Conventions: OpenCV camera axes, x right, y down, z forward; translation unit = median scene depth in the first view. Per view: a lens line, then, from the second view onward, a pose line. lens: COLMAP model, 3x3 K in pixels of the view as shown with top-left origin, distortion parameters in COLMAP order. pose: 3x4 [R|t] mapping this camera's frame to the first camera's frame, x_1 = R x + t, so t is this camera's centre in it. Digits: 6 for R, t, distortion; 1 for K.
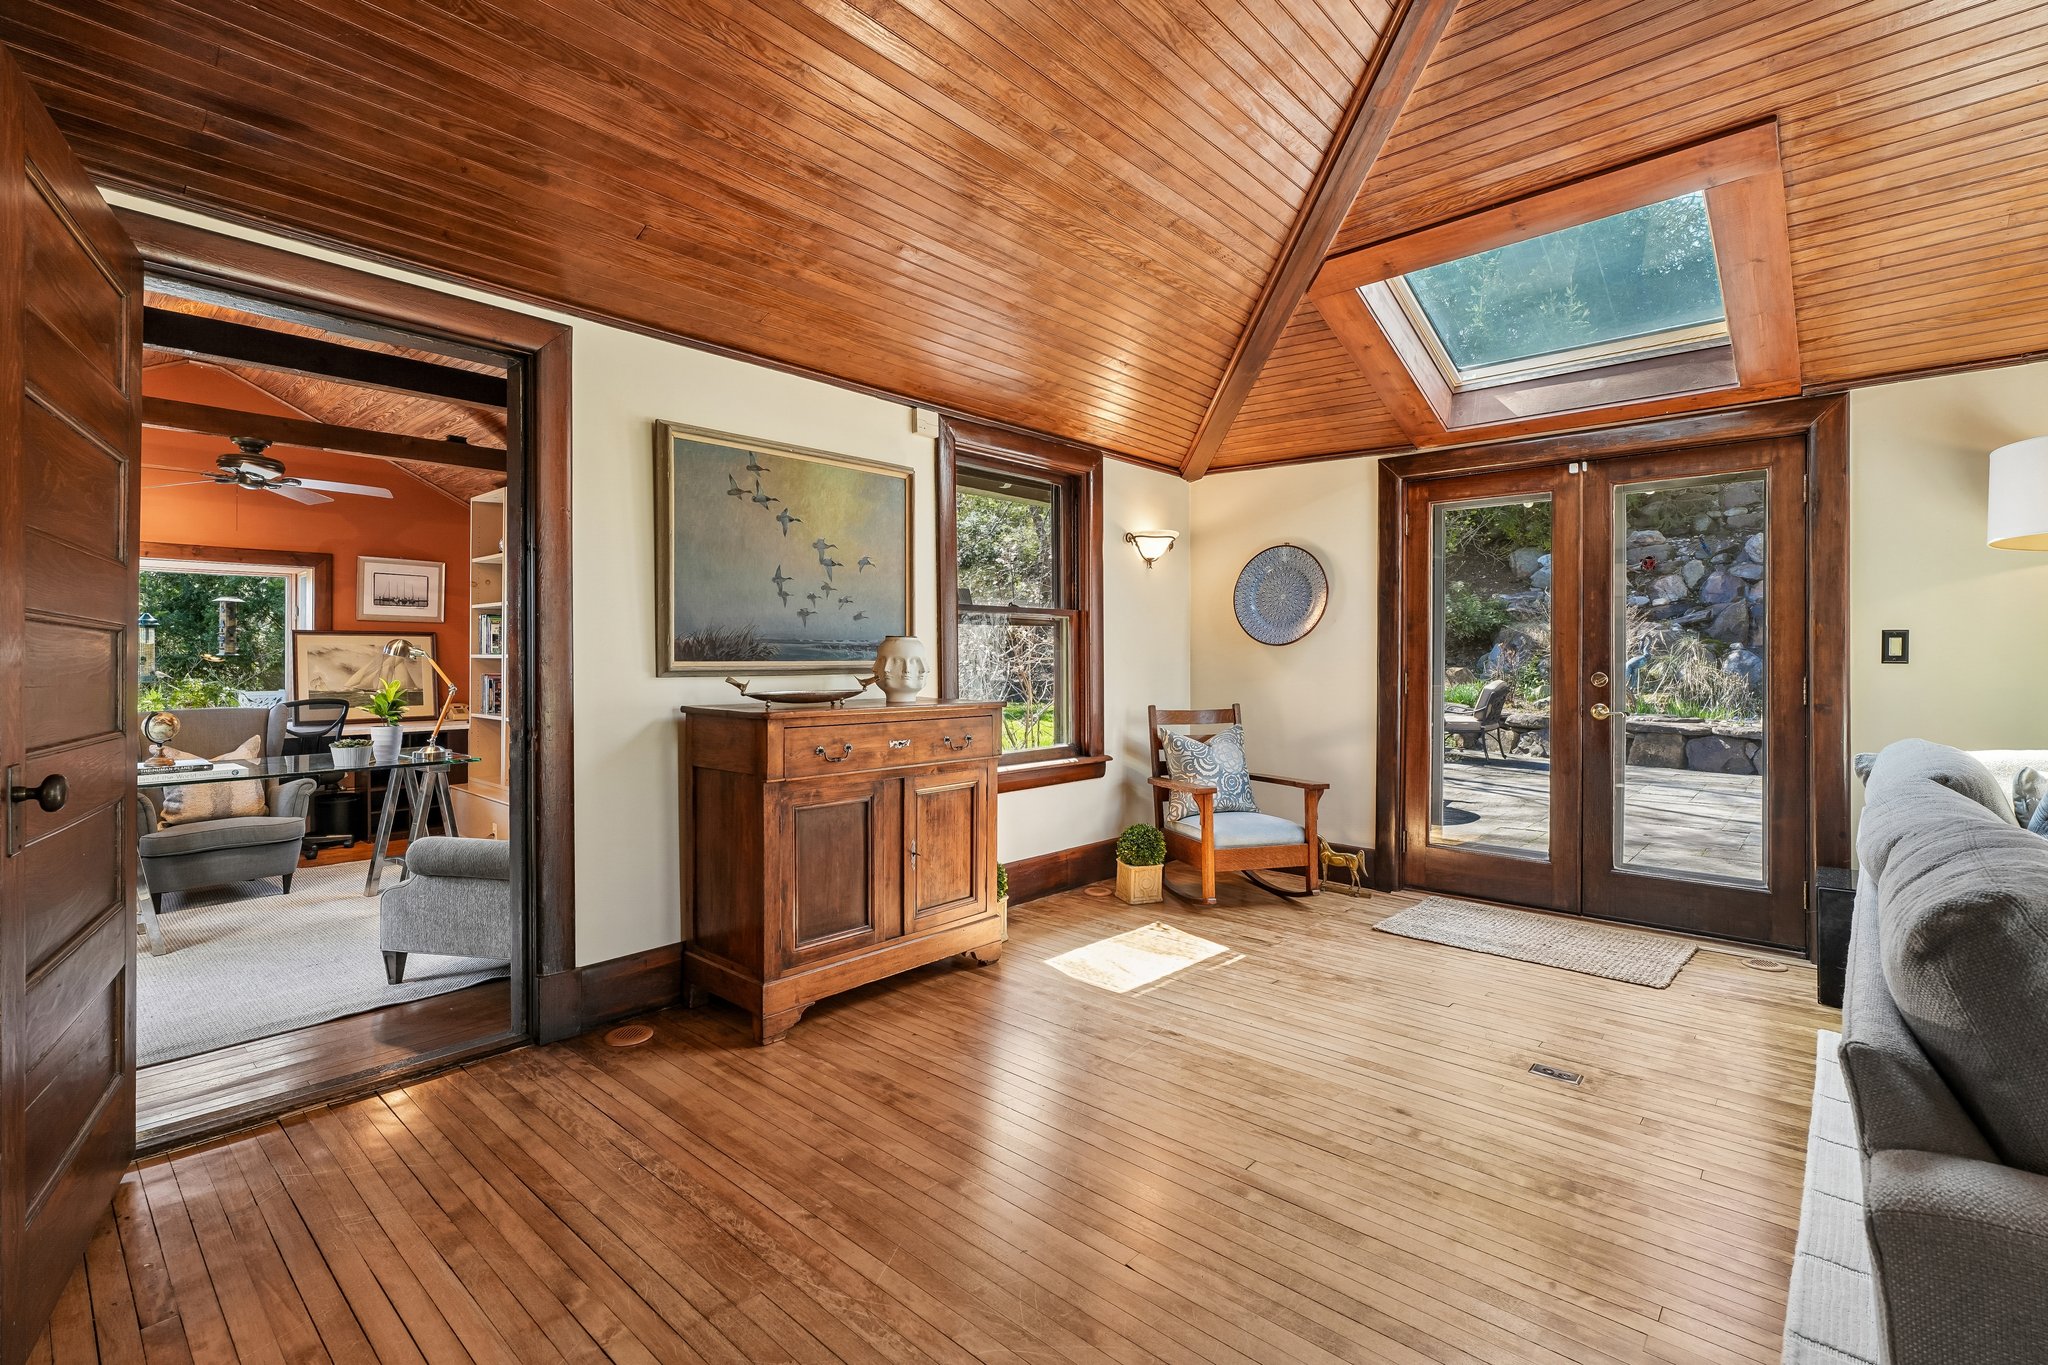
lens RADIAL K [[920.2, 0, 1019.2], [0, 920.2, 656.9], [0, 0, 1]] dist [-0.027798, 0.000092]
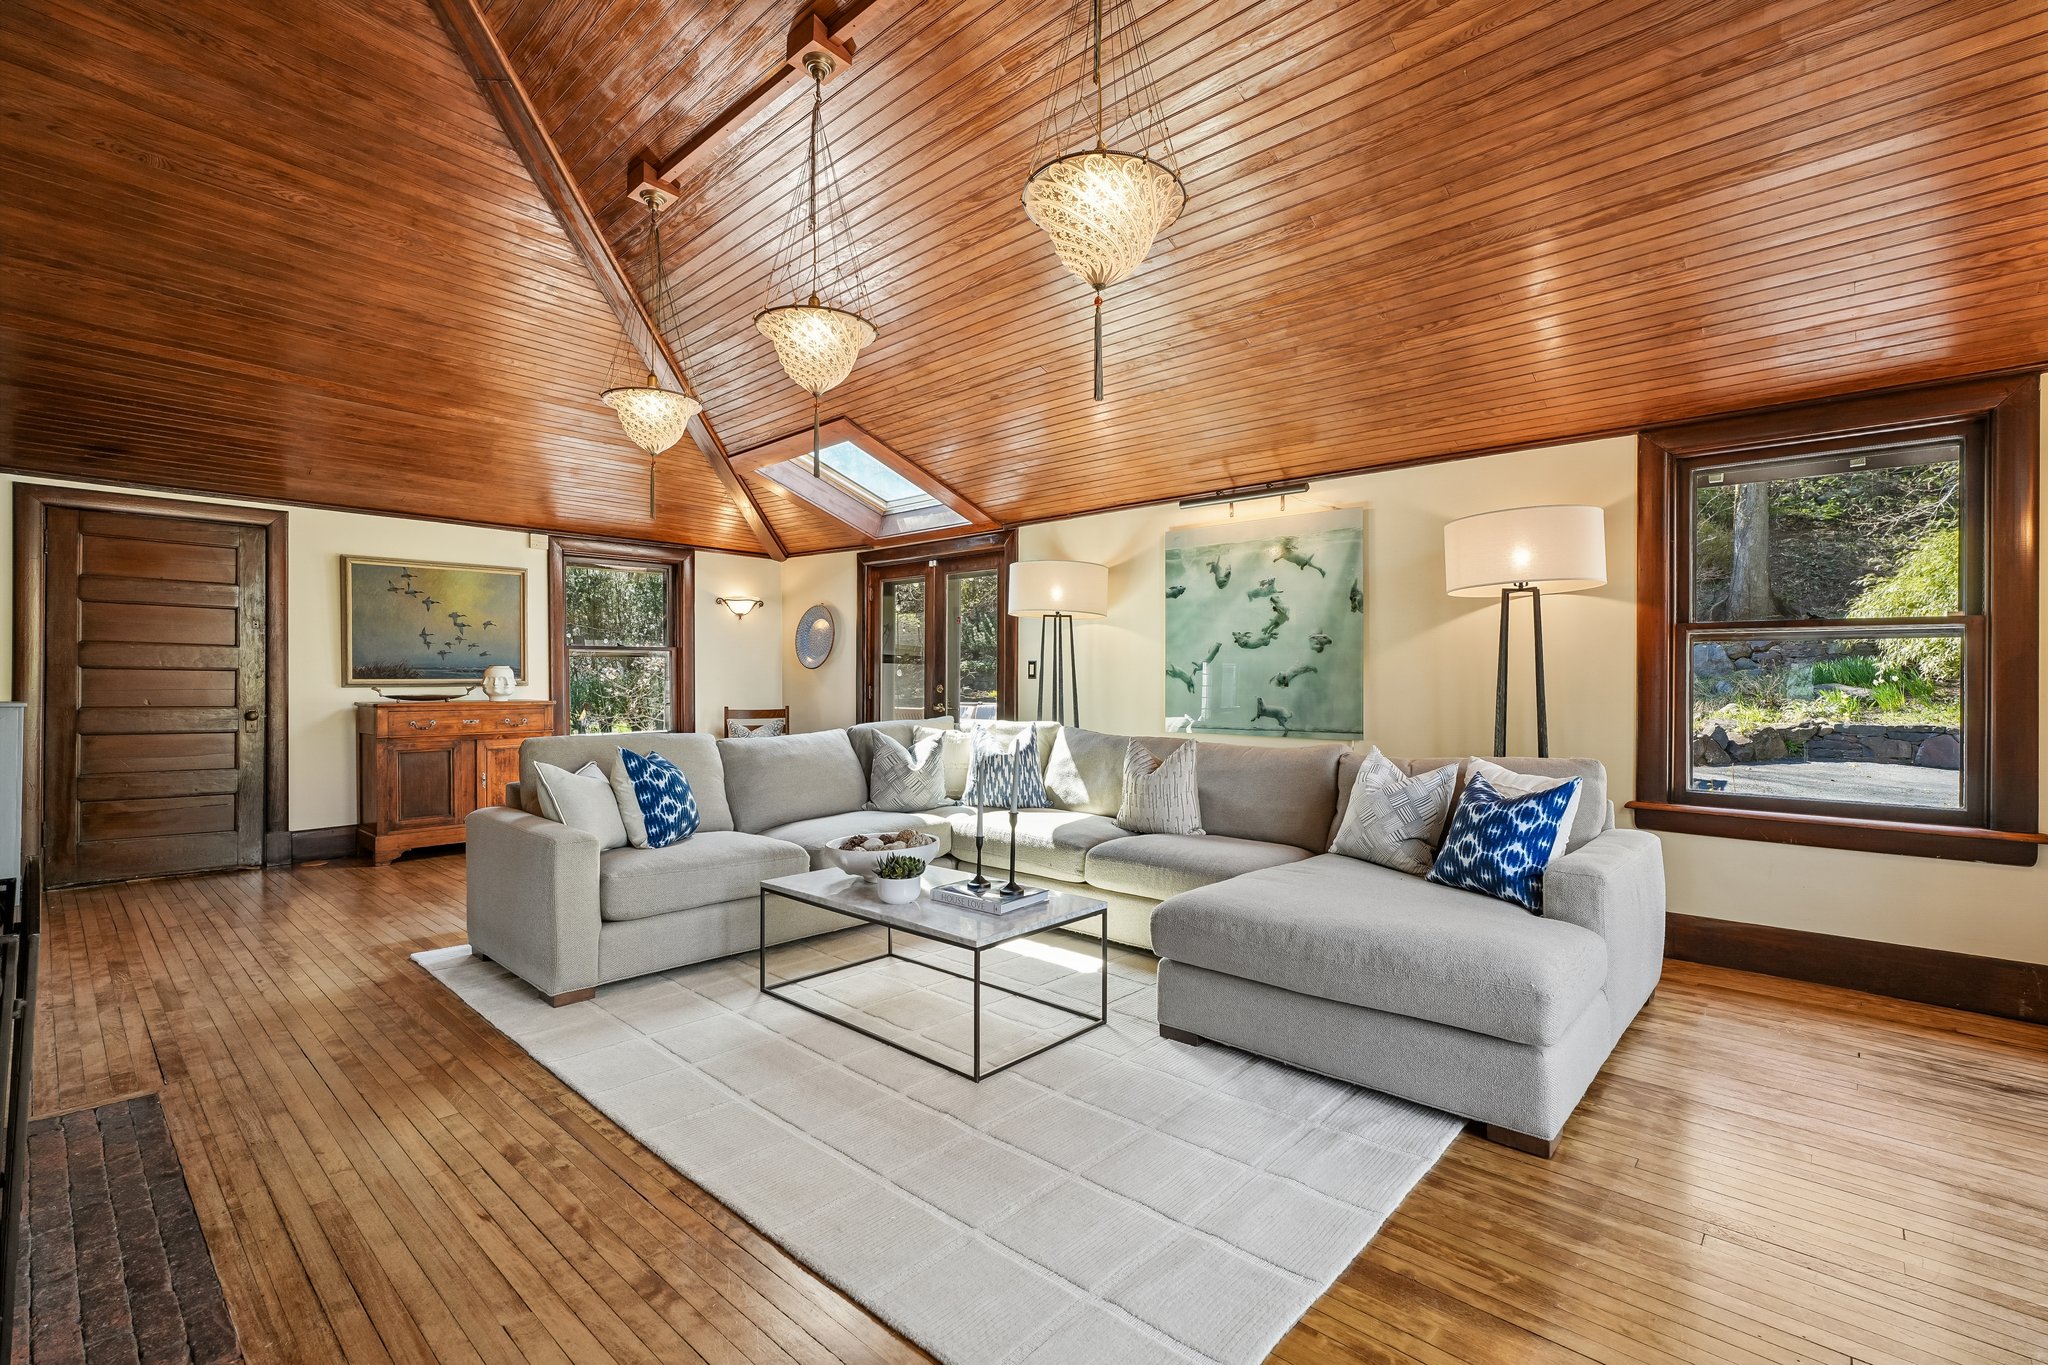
lens RADIAL K [[915.9, 0, 1024.0], [0, 915.9, 682.5], [0, 0, 1]] dist [0.000134, 0.000249]
pose [[0.999991, -0.001422, -0.003973, 0.972506], [0.001447, 0.999979, 0.006287, 0.001781], [0.003964, -0.006292, 0.999972, -0.859900]]
